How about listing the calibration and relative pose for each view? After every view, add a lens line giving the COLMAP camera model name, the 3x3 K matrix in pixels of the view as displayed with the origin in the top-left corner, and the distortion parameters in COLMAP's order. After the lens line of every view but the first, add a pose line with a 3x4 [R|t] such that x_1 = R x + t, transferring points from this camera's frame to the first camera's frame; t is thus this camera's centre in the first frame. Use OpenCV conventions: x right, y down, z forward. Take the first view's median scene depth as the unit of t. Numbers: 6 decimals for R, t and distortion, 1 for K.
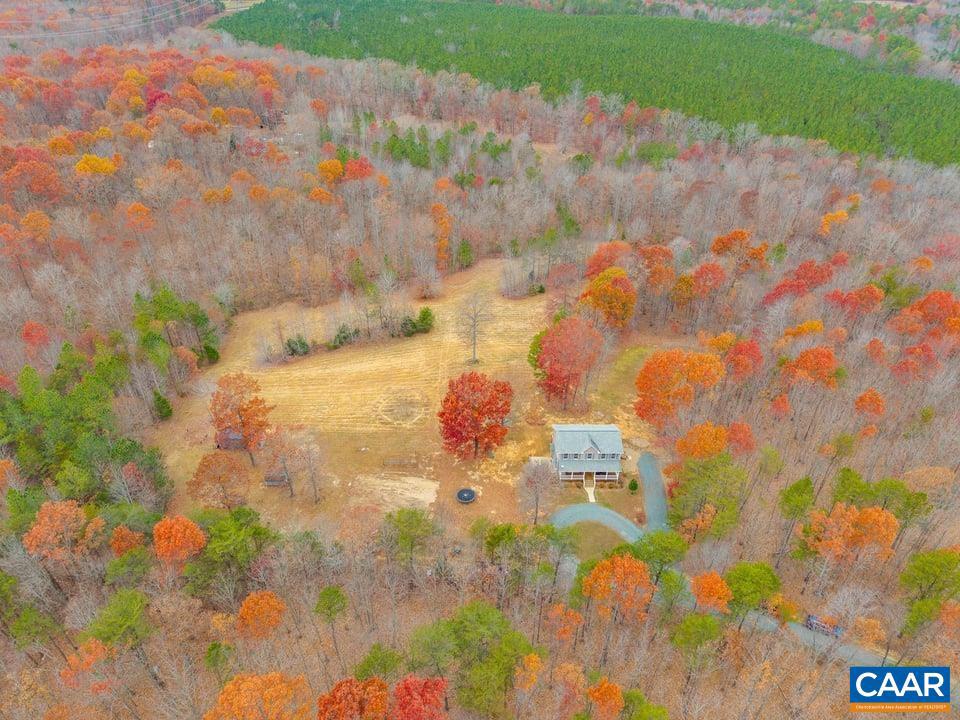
lens RADIAL K [[648.0, 0, 472.4], [0, 648.0, 348.5], [0, 0, 1]] dist [0.110966, -0.175945]
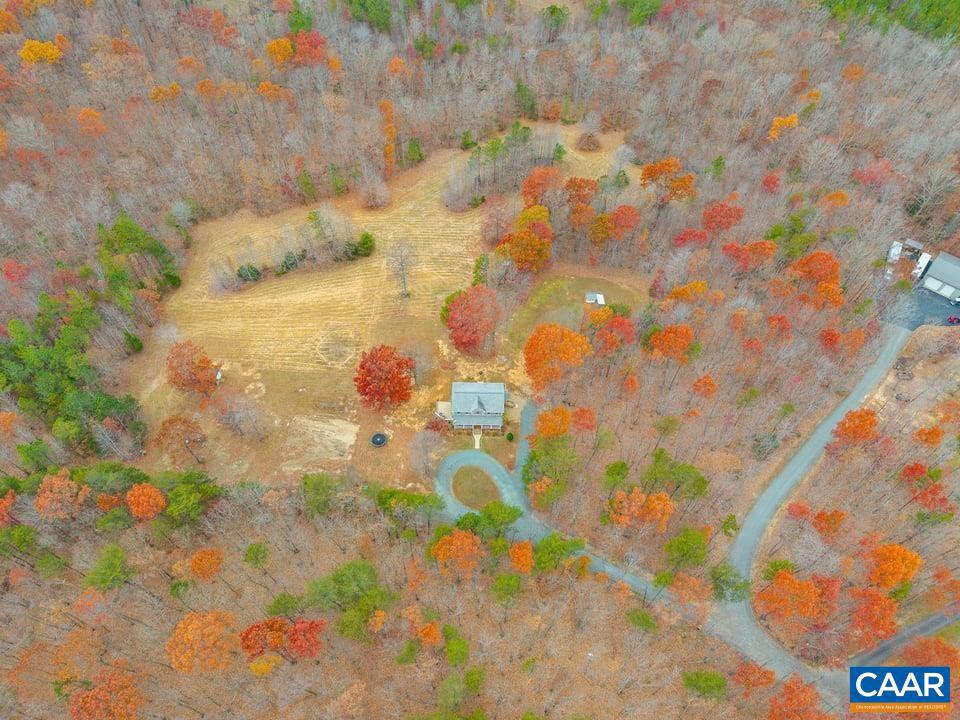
lens RADIAL K [[659.7, 0, 482.6], [0, 659.7, 357.6], [0, 0, 1]] dist [0.037418, -0.058008]
pose [[0.999592, 0.027443, -0.007983, 0.171225], [-0.022851, 0.935156, 0.353497, -0.329814], [0.017166, -0.353170, 0.935402, -0.119456]]
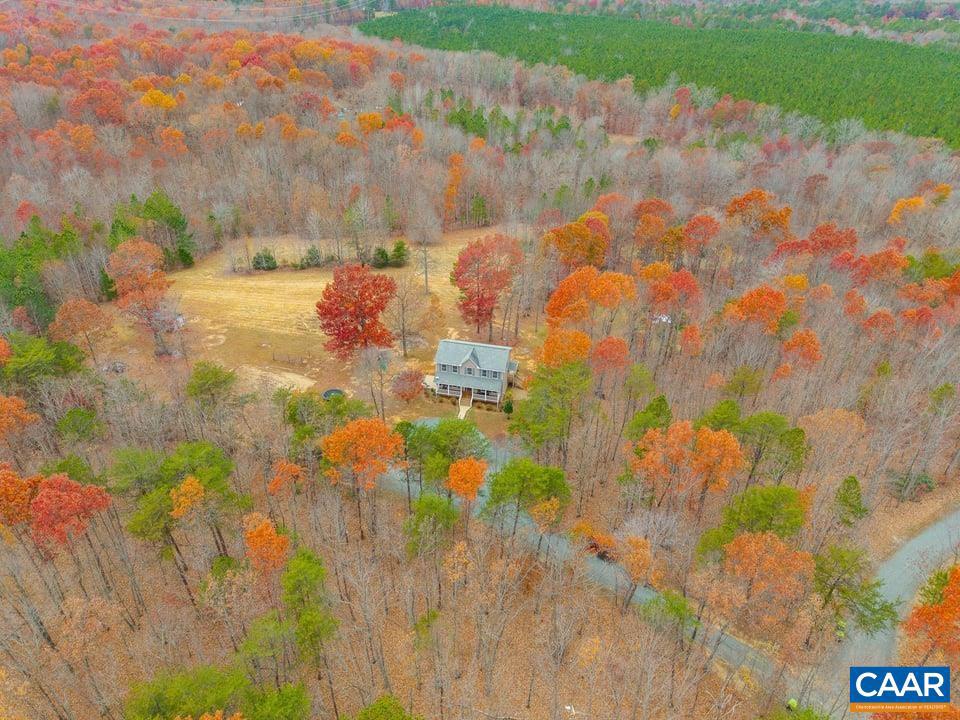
lens RADIAL K [[654.4, 0, 481.4], [0, 654.4, 349.2], [0, 0, 1]] dist [0.002462, -0.002202]
pose [[0.971984, 0.126319, -0.198217, 0.322768], [-0.135740, 0.990139, -0.034625, 0.143360], [0.191889, 0.060561, 0.979546, 0.107605]]
